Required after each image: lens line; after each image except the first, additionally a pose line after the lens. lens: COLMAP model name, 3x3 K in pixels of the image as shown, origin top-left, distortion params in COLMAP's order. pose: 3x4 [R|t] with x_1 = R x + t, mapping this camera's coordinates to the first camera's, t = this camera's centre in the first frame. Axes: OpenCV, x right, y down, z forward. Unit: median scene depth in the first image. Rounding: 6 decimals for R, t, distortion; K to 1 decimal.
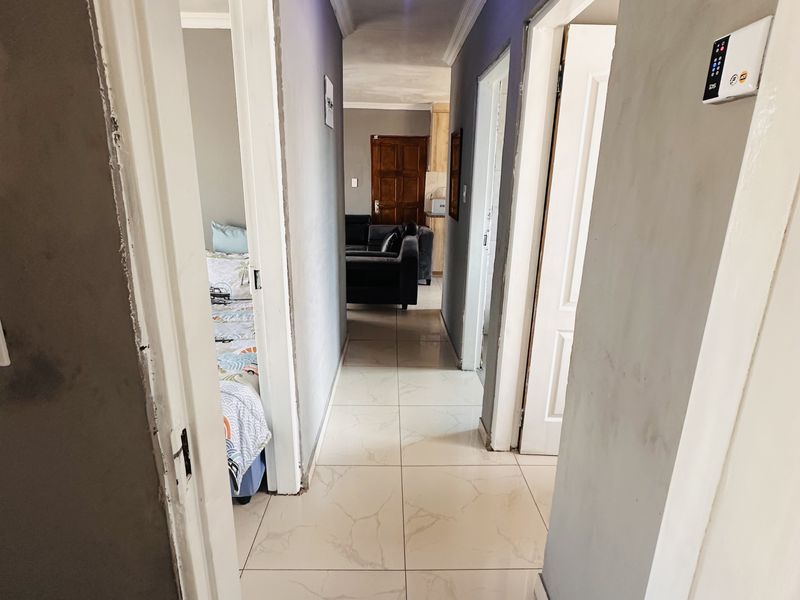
lens RADIAL K [[429.4, 0, 400.0], [0, 429.4, 300.0], [0, 0, 1]] dist [-0.002570, -0.001004]
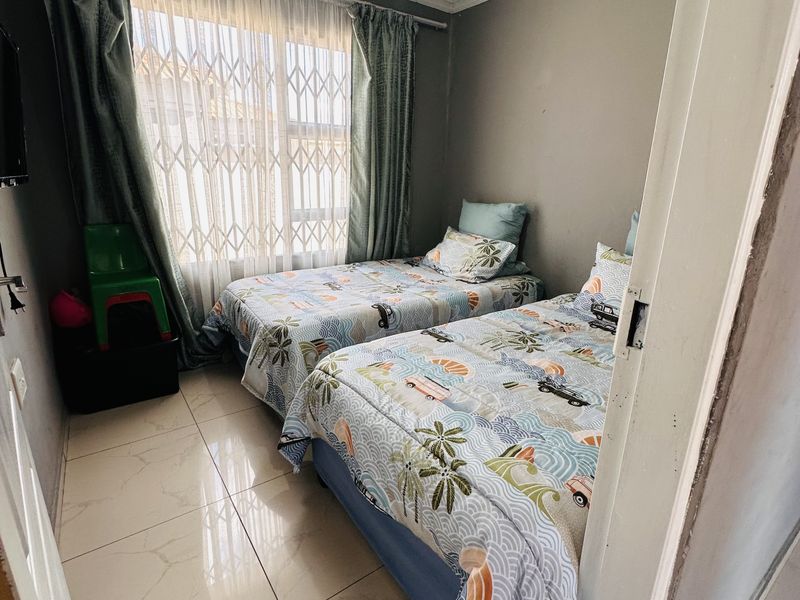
lens RADIAL K [[429.4, 0, 400.0], [0, 429.4, 300.0], [0, 0, 1]] dist [-0.002570, -0.001004]
pose [[0.573255, 0.229453, -0.786594, -0.139182], [-0.233586, 0.965919, 0.111530, -0.058543], [0.785377, 0.119803, 0.607315, 0.538138]]
